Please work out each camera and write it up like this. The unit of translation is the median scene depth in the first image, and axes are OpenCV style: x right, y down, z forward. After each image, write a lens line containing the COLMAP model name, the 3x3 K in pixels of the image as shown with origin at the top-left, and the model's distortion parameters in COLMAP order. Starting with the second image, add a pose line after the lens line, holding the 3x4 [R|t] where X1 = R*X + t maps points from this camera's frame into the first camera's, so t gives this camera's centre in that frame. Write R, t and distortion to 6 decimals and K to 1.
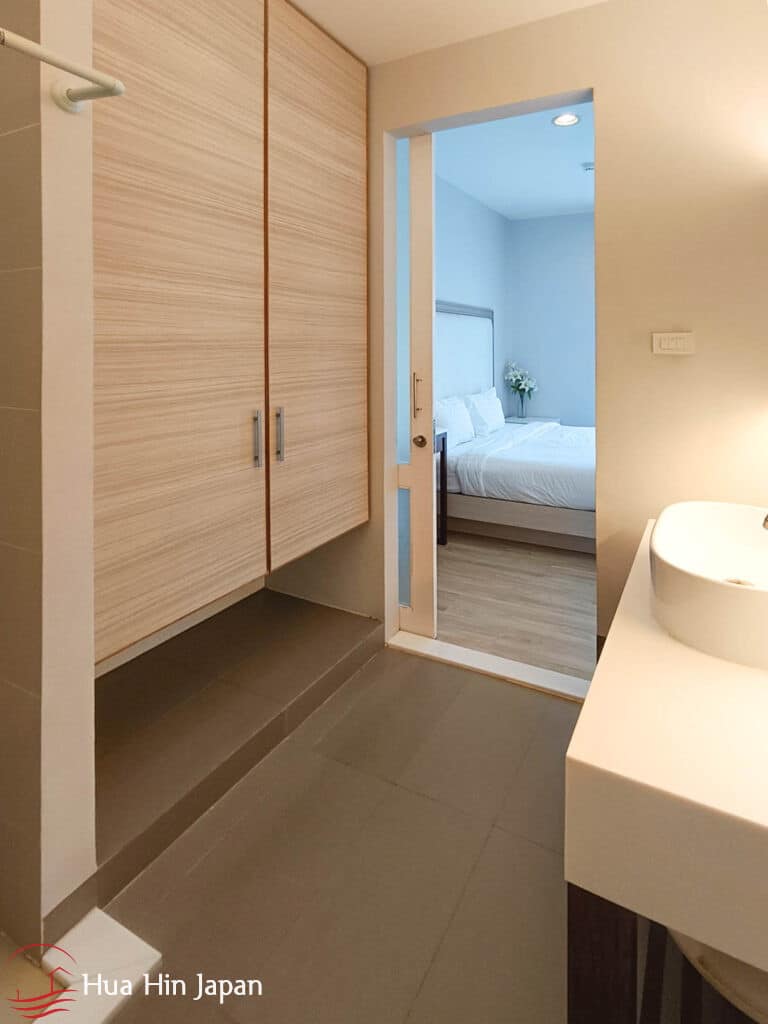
lens RADIAL K [[511.8, 0, 384.0], [0, 511.8, 512.0], [0, 0, 1]] dist [0.002849, 0.001033]
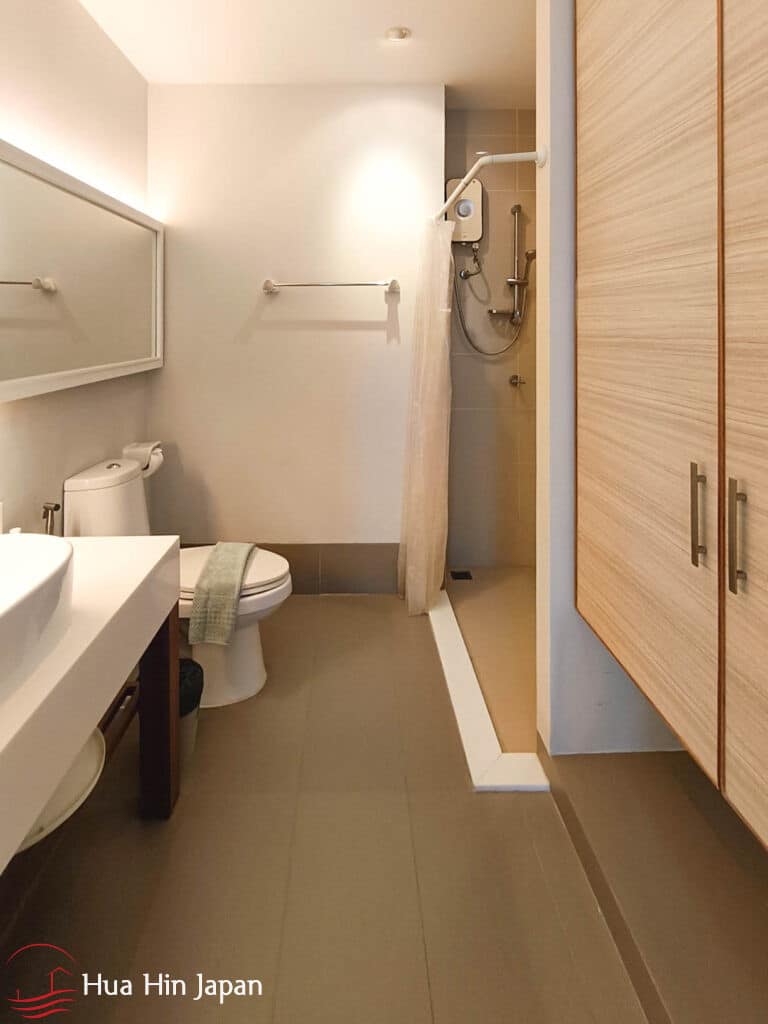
lens RADIAL K [[511.8, 0, 384.0], [0, 511.8, 512.0], [0, 0, 1]] dist [0.002849, 0.001033]
pose [[-0.808542, 0.165012, -0.564829, 0.400295], [-0.227755, 0.797305, 0.558957, -0.433252], [0.542575, 0.580583, -0.607072, 1.309634]]
